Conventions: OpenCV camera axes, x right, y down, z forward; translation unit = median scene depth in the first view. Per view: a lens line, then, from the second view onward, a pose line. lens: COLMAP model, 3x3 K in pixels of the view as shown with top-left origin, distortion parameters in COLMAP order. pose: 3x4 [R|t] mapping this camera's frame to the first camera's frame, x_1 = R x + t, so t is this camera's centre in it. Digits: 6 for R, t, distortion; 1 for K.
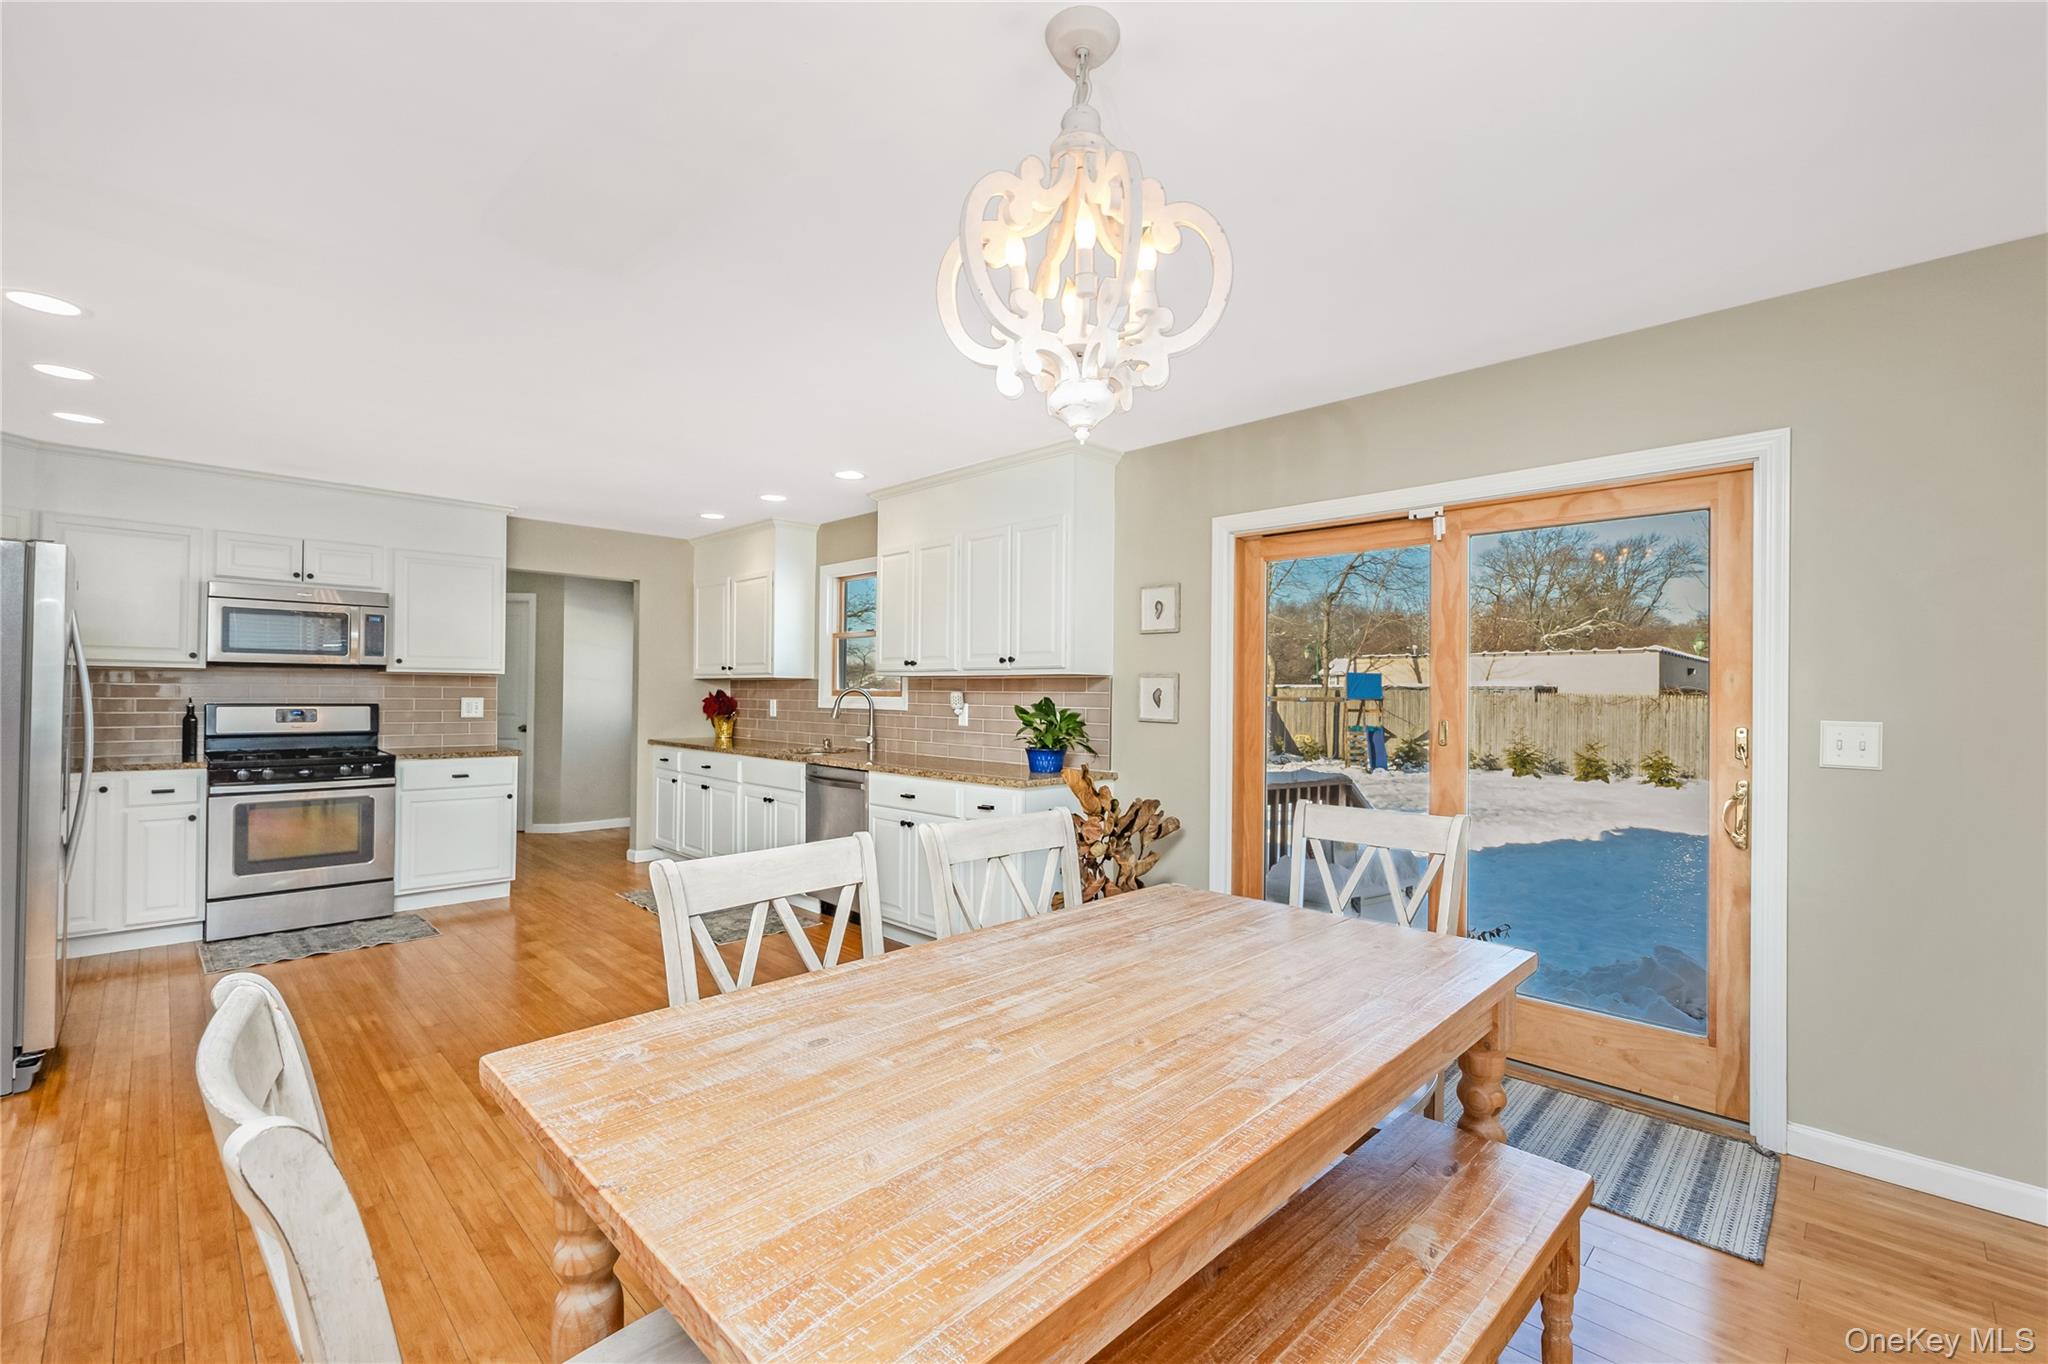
lens RADIAL K [[863.5, 0, 1033.6], [0, 863.5, 687.3], [0, 0, 1]] dist [-0.001406, -0.000047]
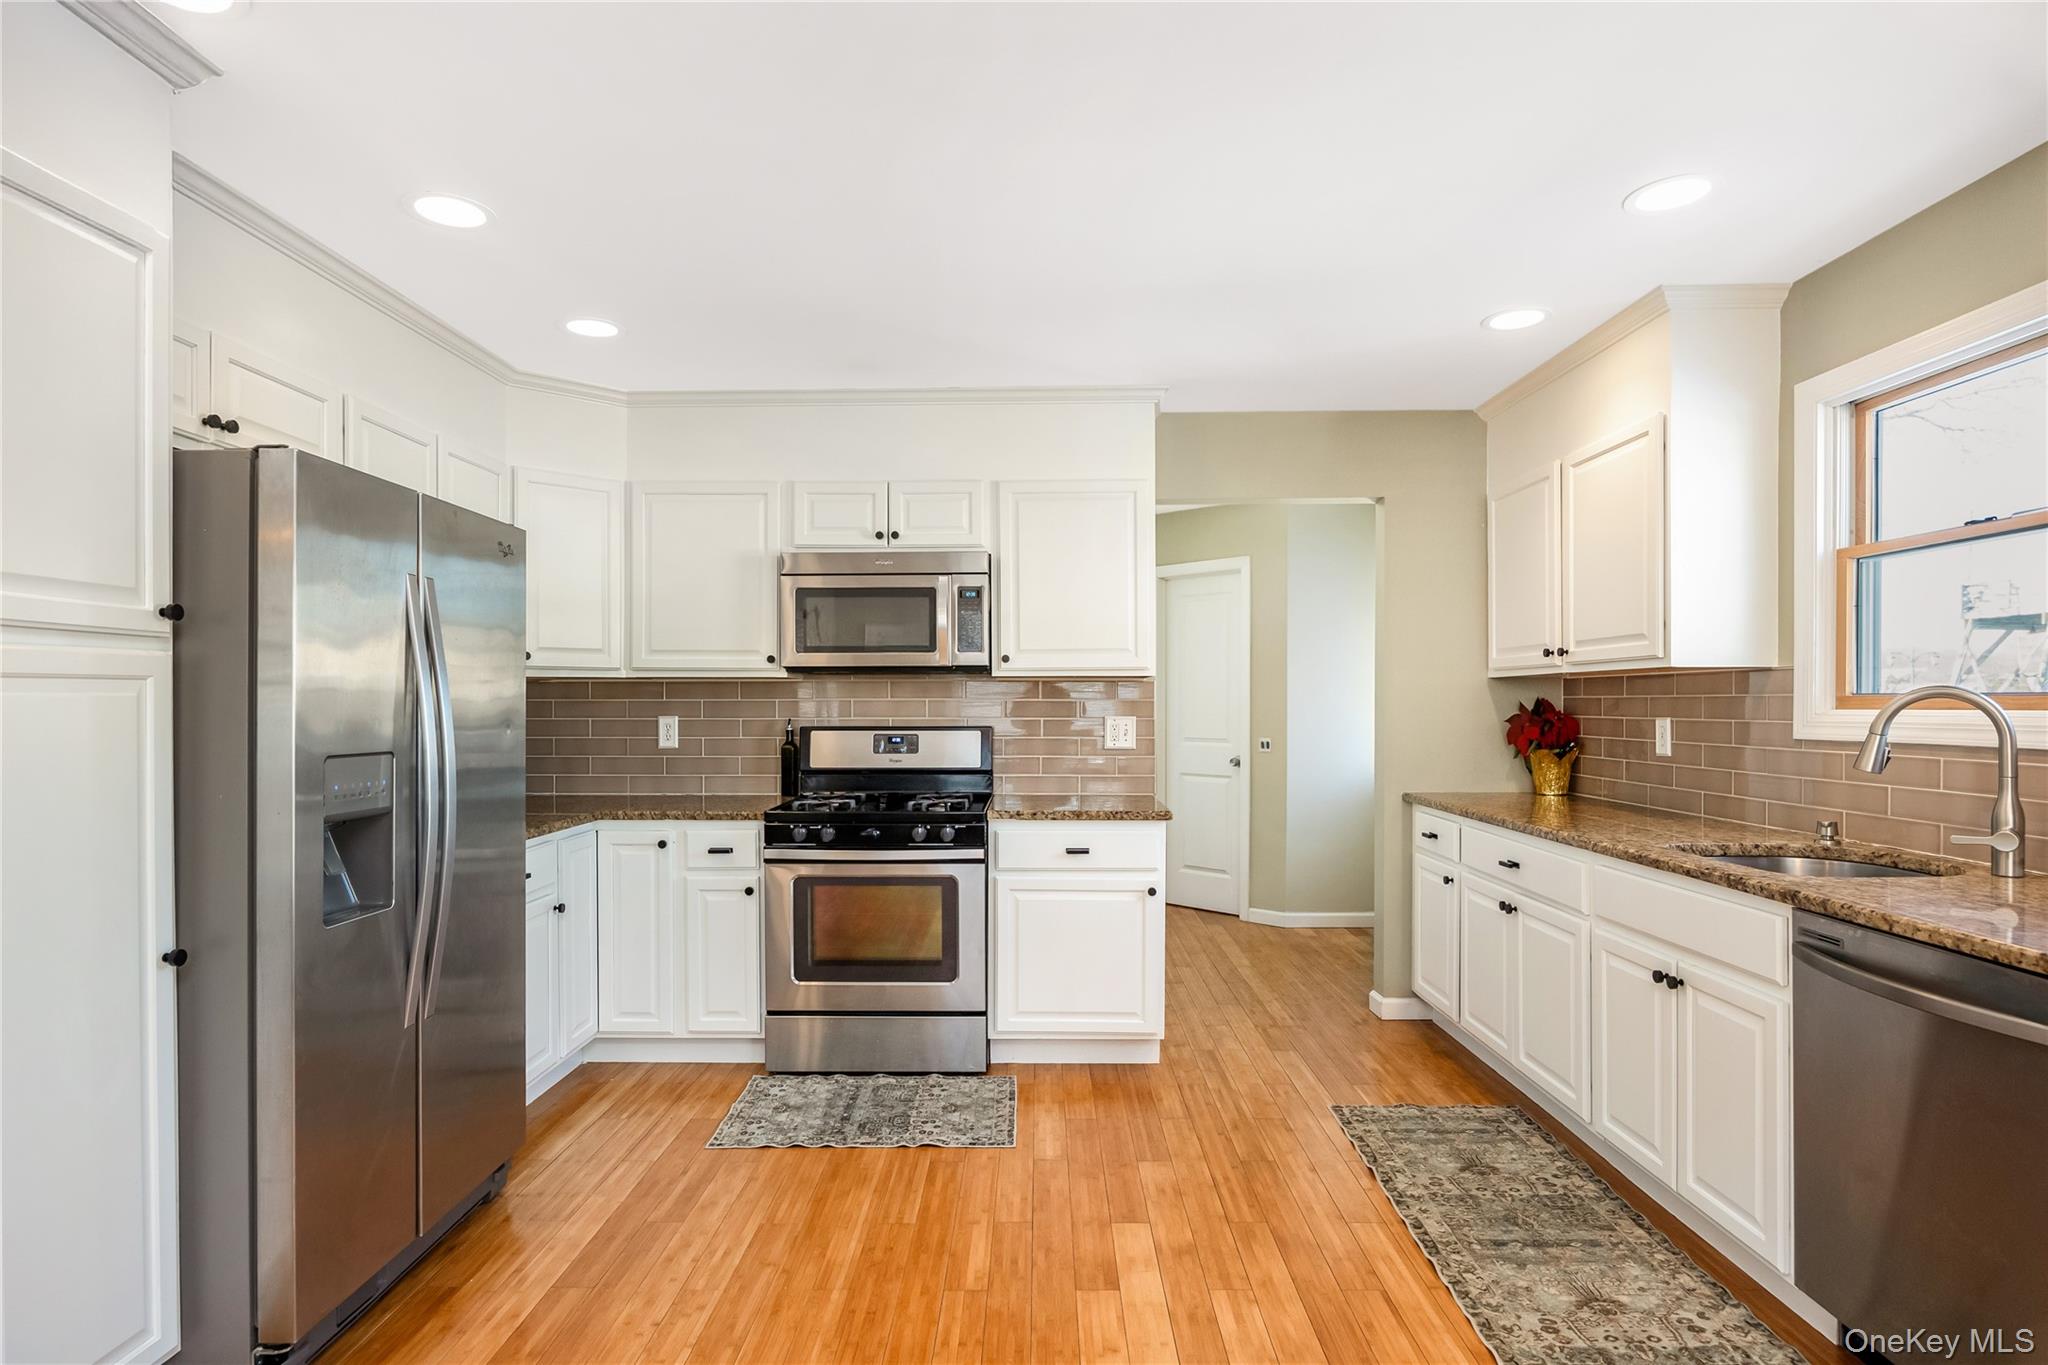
lens RADIAL K [[1077.5, 0, 1020.1], [0, 1077.5, 708.0], [0, 0, 1]] dist [-0.010404, 0.000890]
pose [[0.690987, -0.007921, -0.722824, -0.169769], [0.014094, 0.999898, 0.002516, 0.003744], [0.722730, -0.011926, 0.691027, 0.489273]]
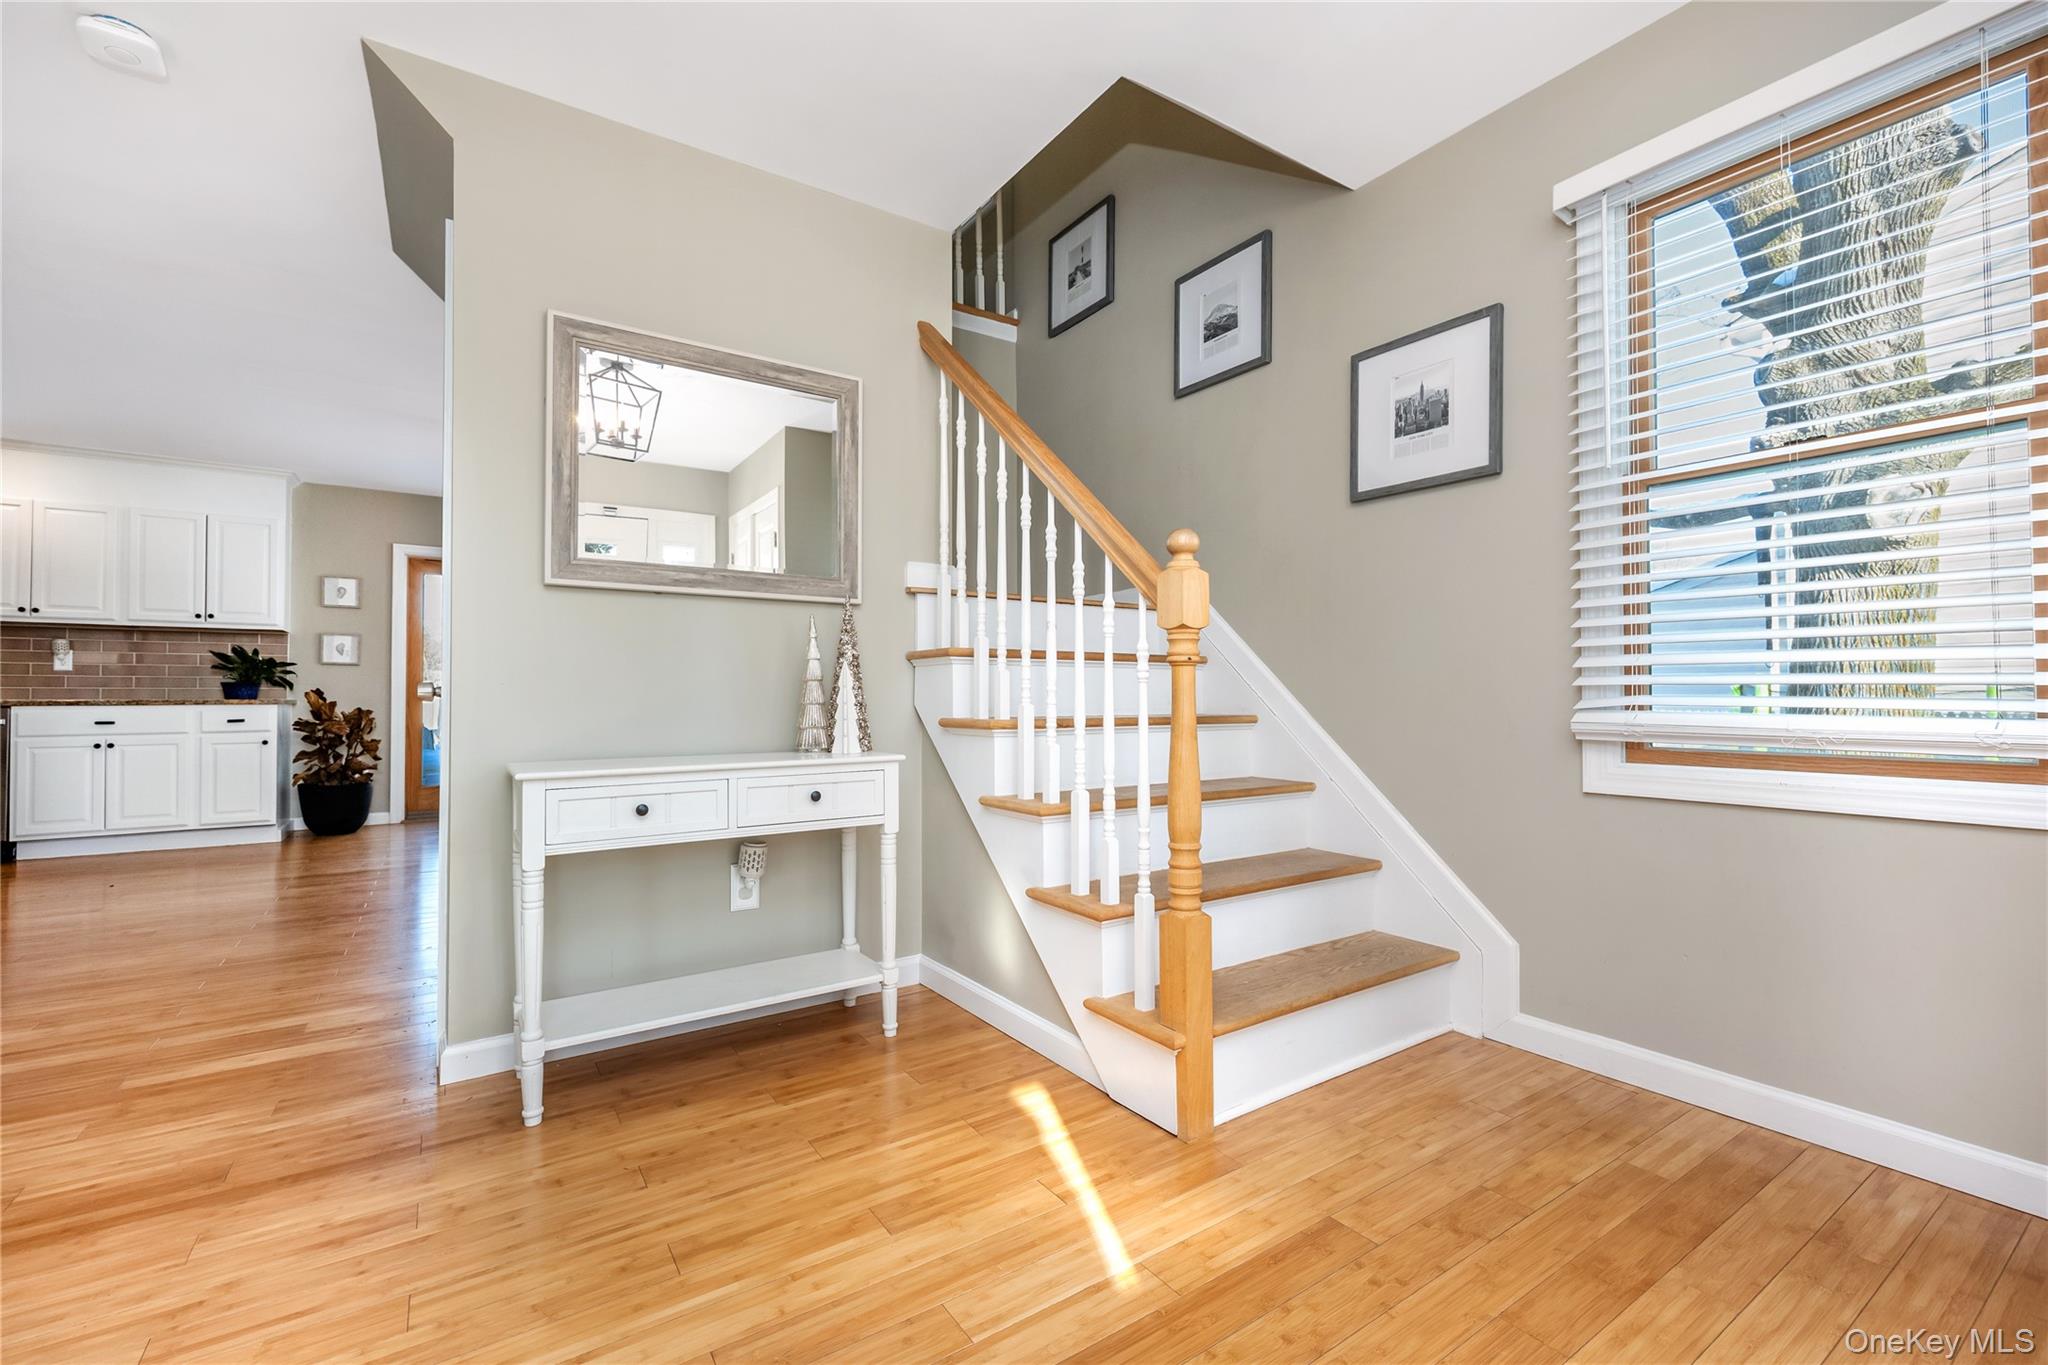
lens RADIAL K [[863.5, 0, 1033.6], [0, 863.5, 687.8], [0, 0, 1]] dist [-0.001406, -0.000047]
pose [[0.197866, 0.000284, 0.980229, -0.923060], [-0.003447, 0.999994, 0.000406, 0.063110], [-0.980223, -0.003459, 0.197865, -0.436043]]
